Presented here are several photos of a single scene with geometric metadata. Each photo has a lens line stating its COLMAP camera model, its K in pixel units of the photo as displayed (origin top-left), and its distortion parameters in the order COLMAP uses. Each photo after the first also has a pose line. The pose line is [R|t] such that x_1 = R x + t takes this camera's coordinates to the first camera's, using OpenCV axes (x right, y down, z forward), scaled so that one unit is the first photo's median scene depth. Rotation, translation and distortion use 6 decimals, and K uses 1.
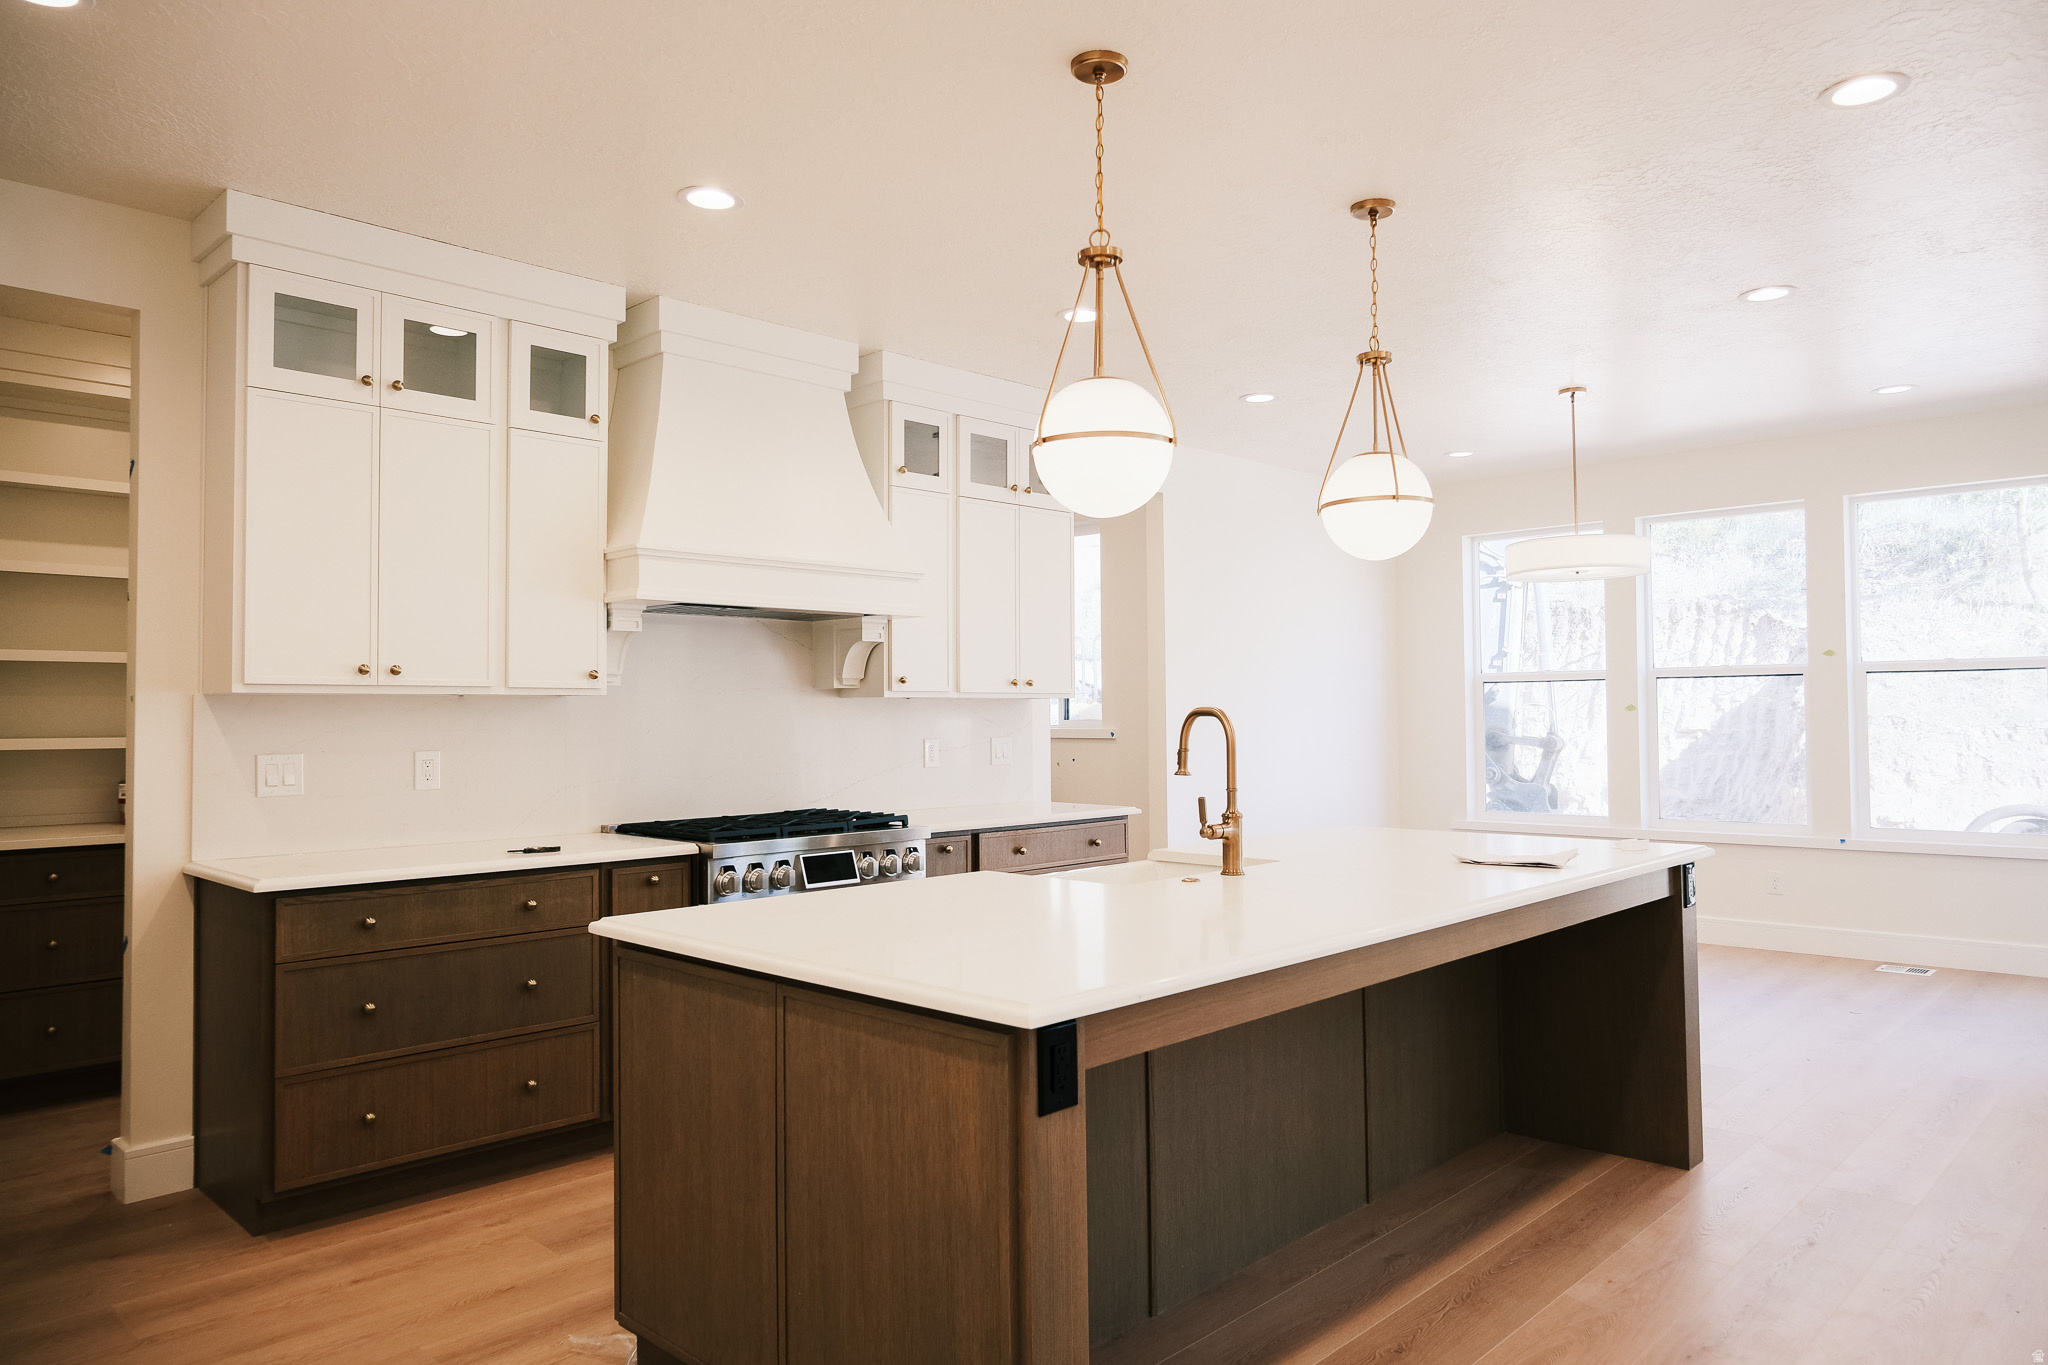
lens RADIAL K [[1334.7, 0, 1056.7], [0, 1334.7, 682.8], [0, 0, 1]] dist [-0.020967, 0.004833]
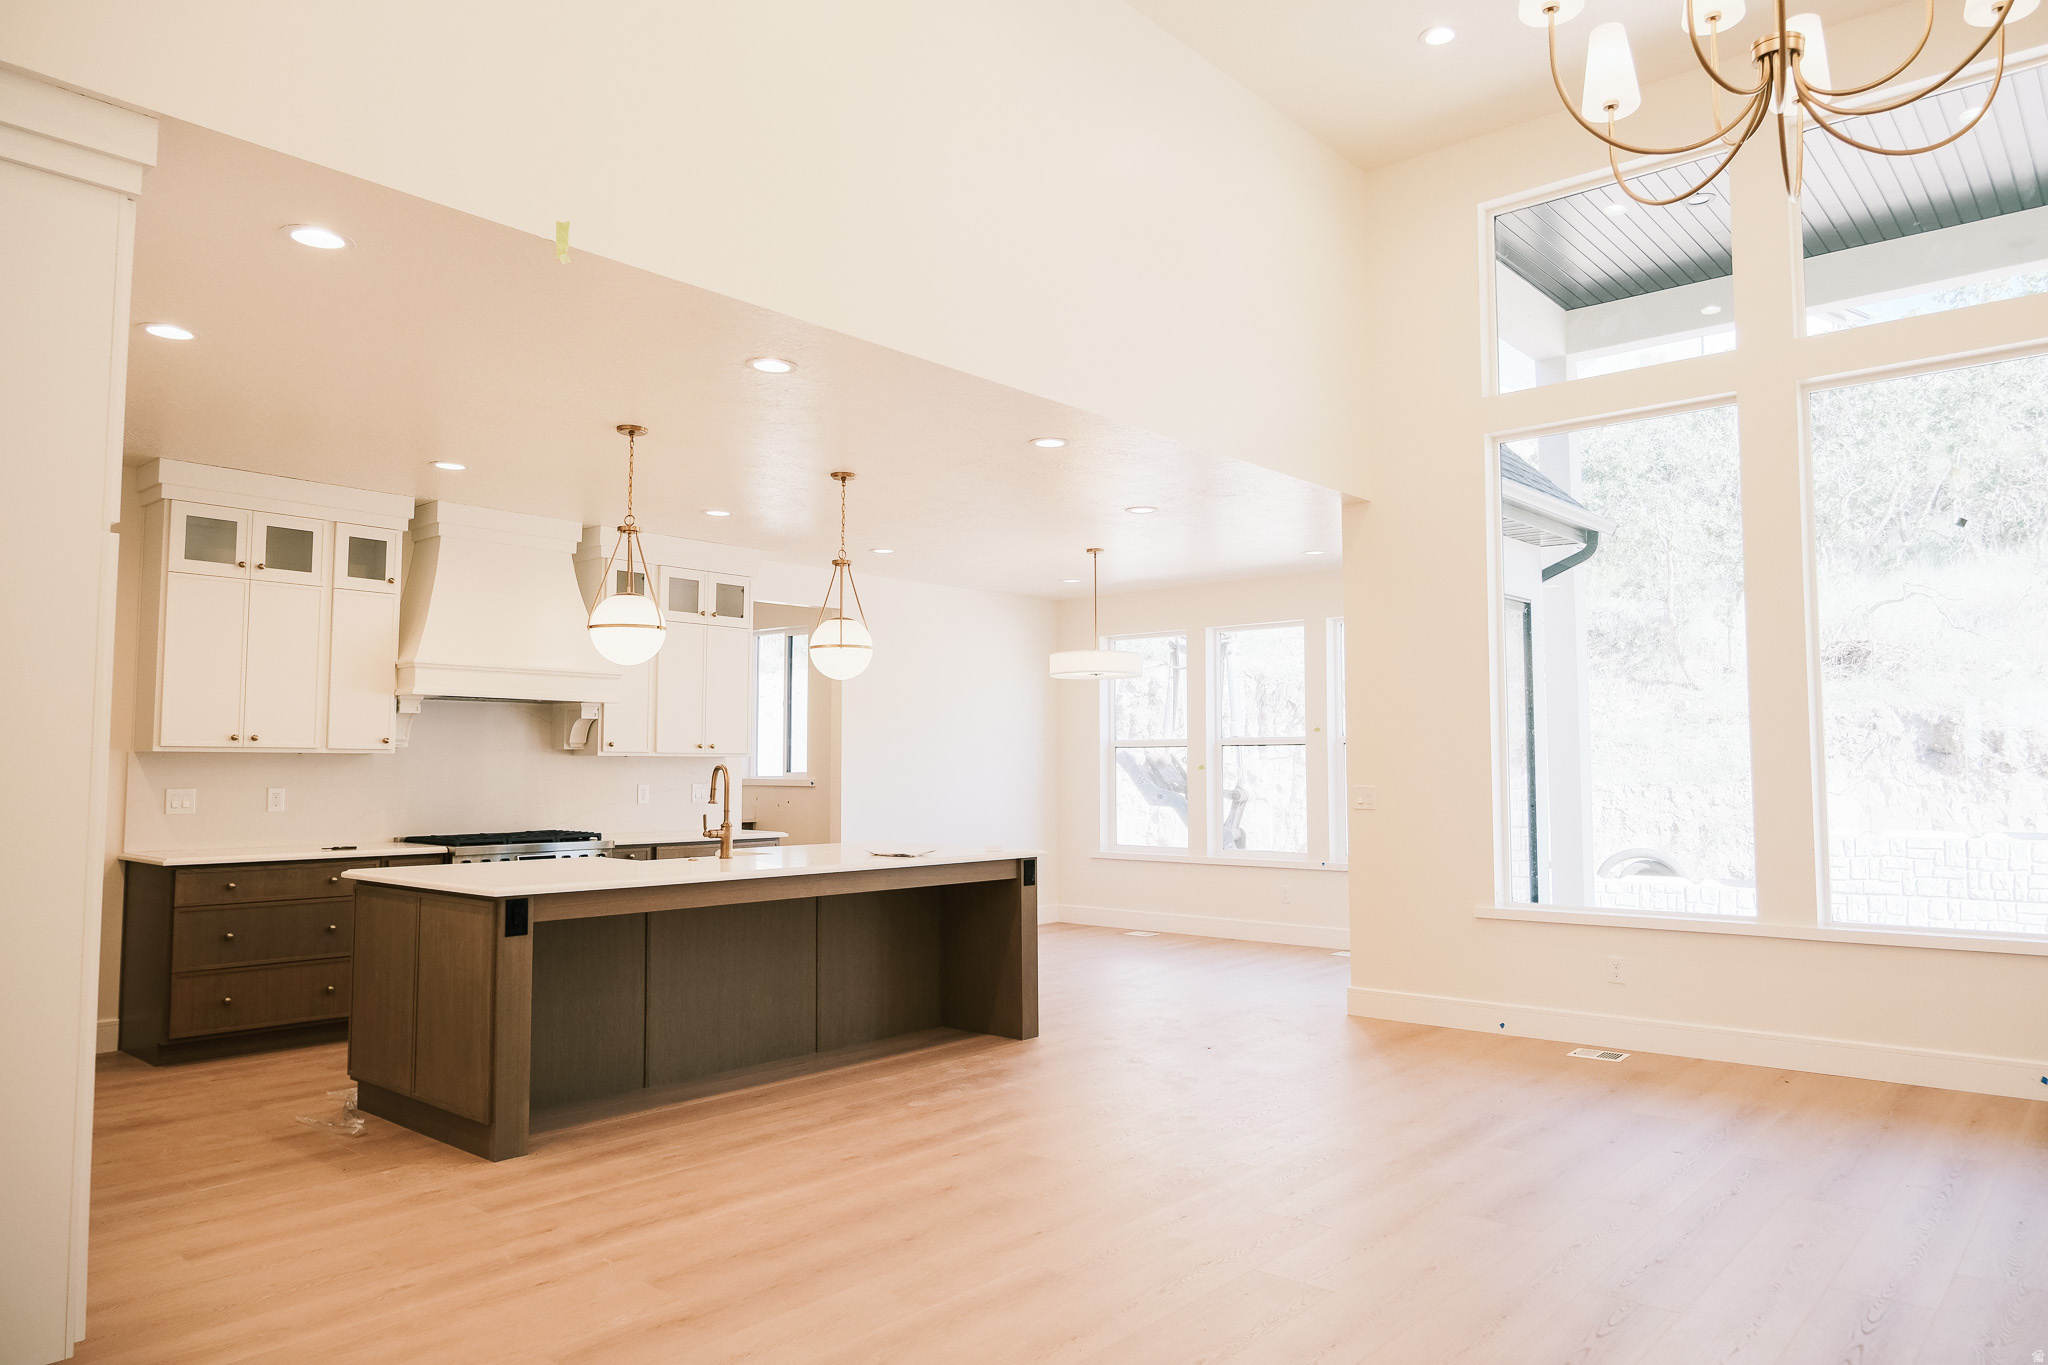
lens RADIAL K [[1325.1, 0, 1042.0], [0, 1325.1, 687.4], [0, 0, 1]] dist [-0.008959, -0.001233]
pose [[0.998726, 0.011385, 0.049166, 0.393776], [-0.009512, 0.999227, -0.038148, -0.018764], [-0.049562, 0.037631, 0.998062, -0.682328]]
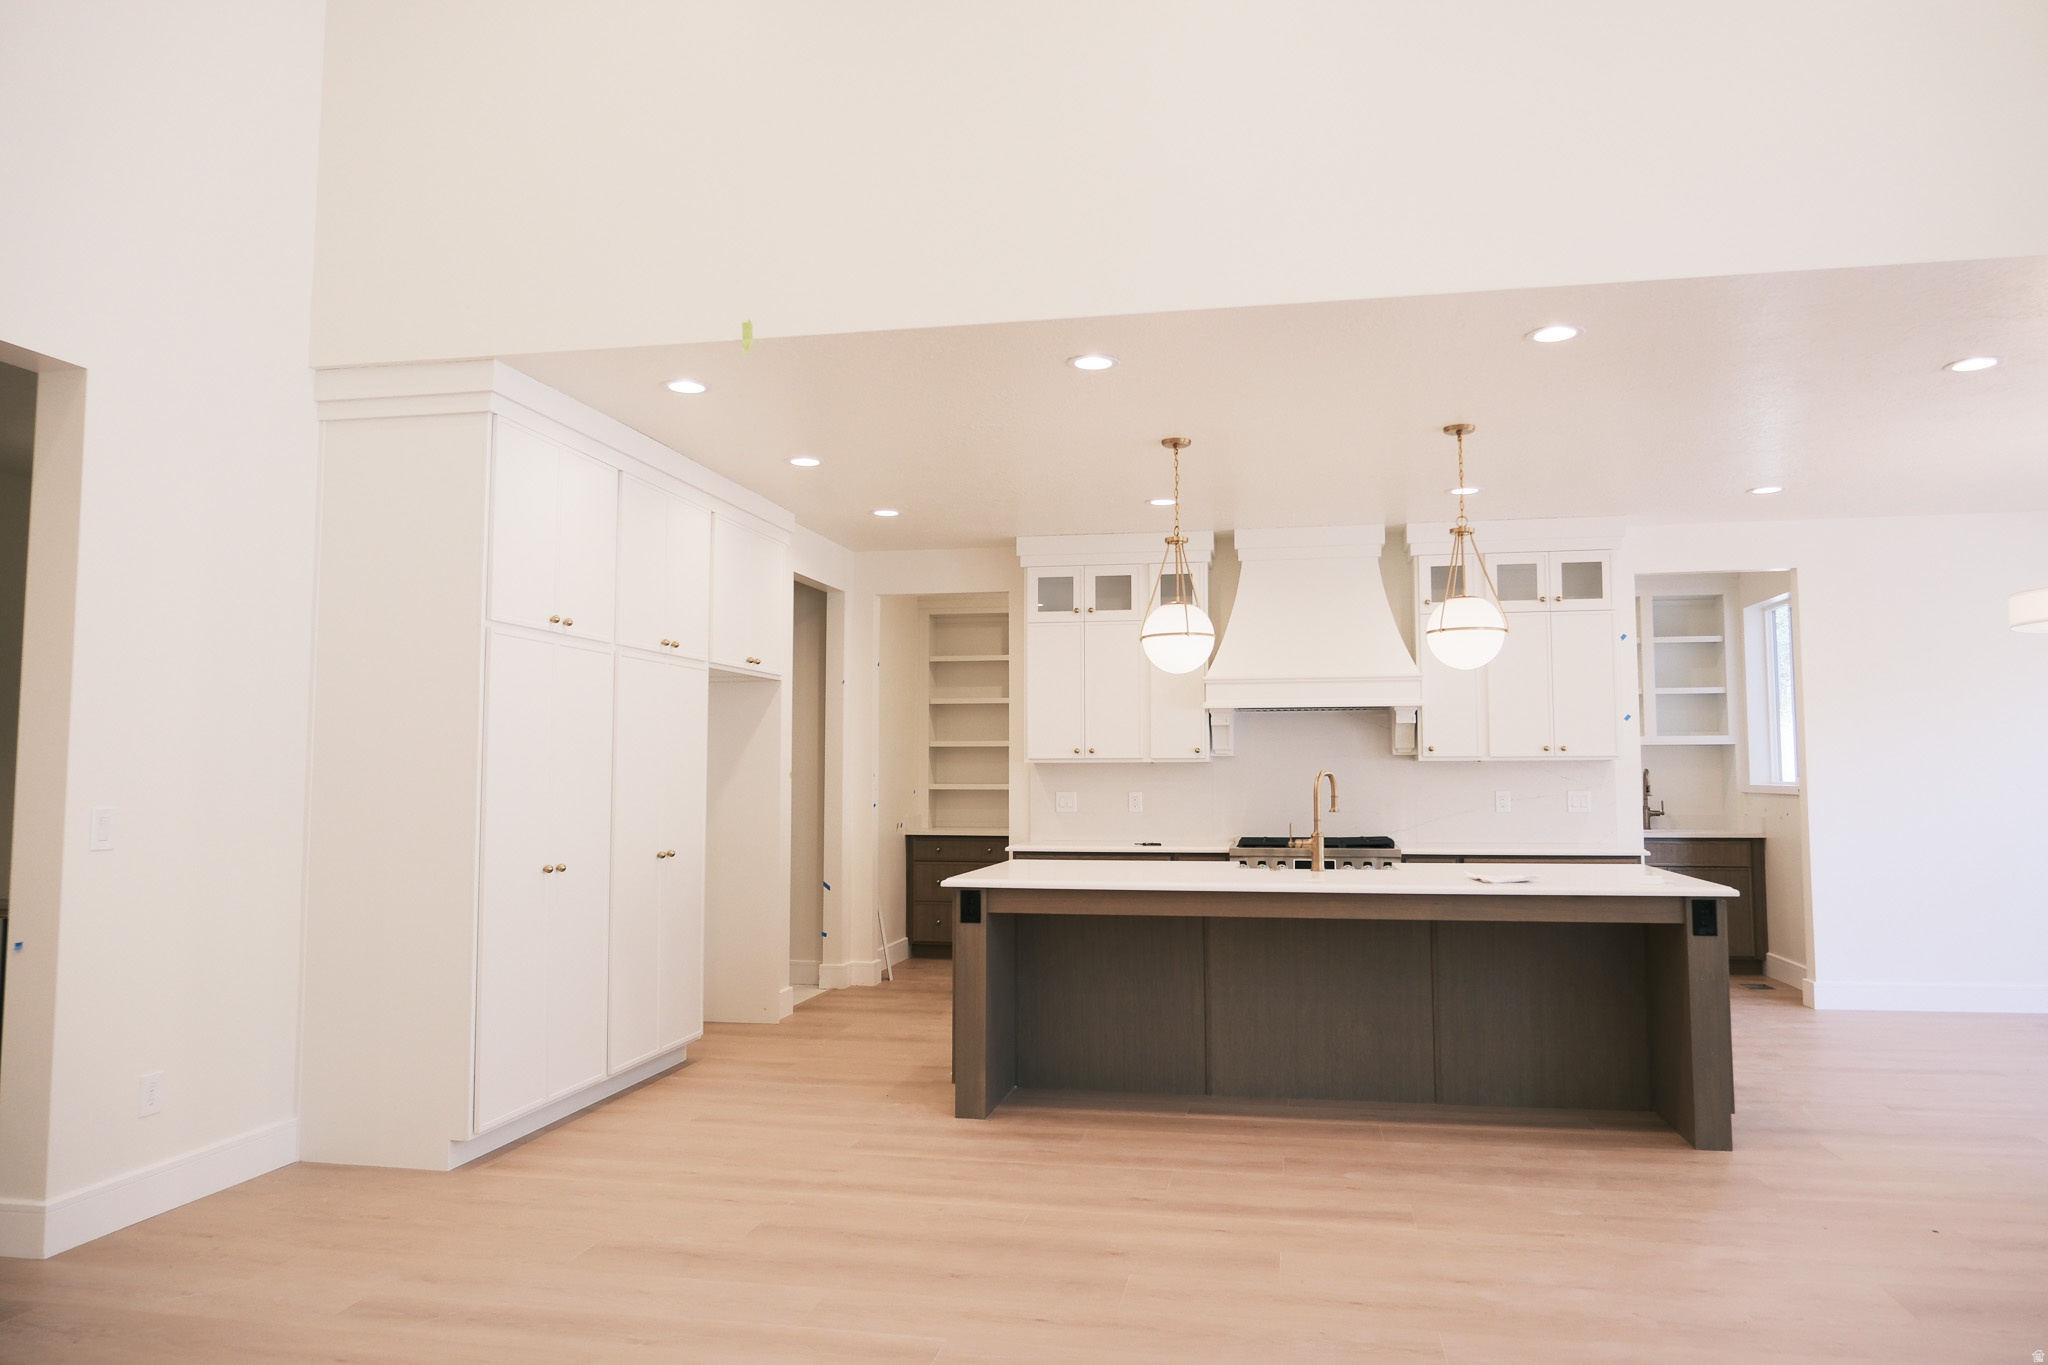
lens RADIAL K [[1325.1, 0, 1042.0], [0, 1325.1, 687.4], [0, 0, 1]] dist [-0.008959, -0.001233]
pose [[0.548359, -0.049957, -0.834750, 1.131014], [0.018742, 0.998697, -0.047457, -0.011223], [0.836033, 0.010379, 0.548581, -0.170526]]
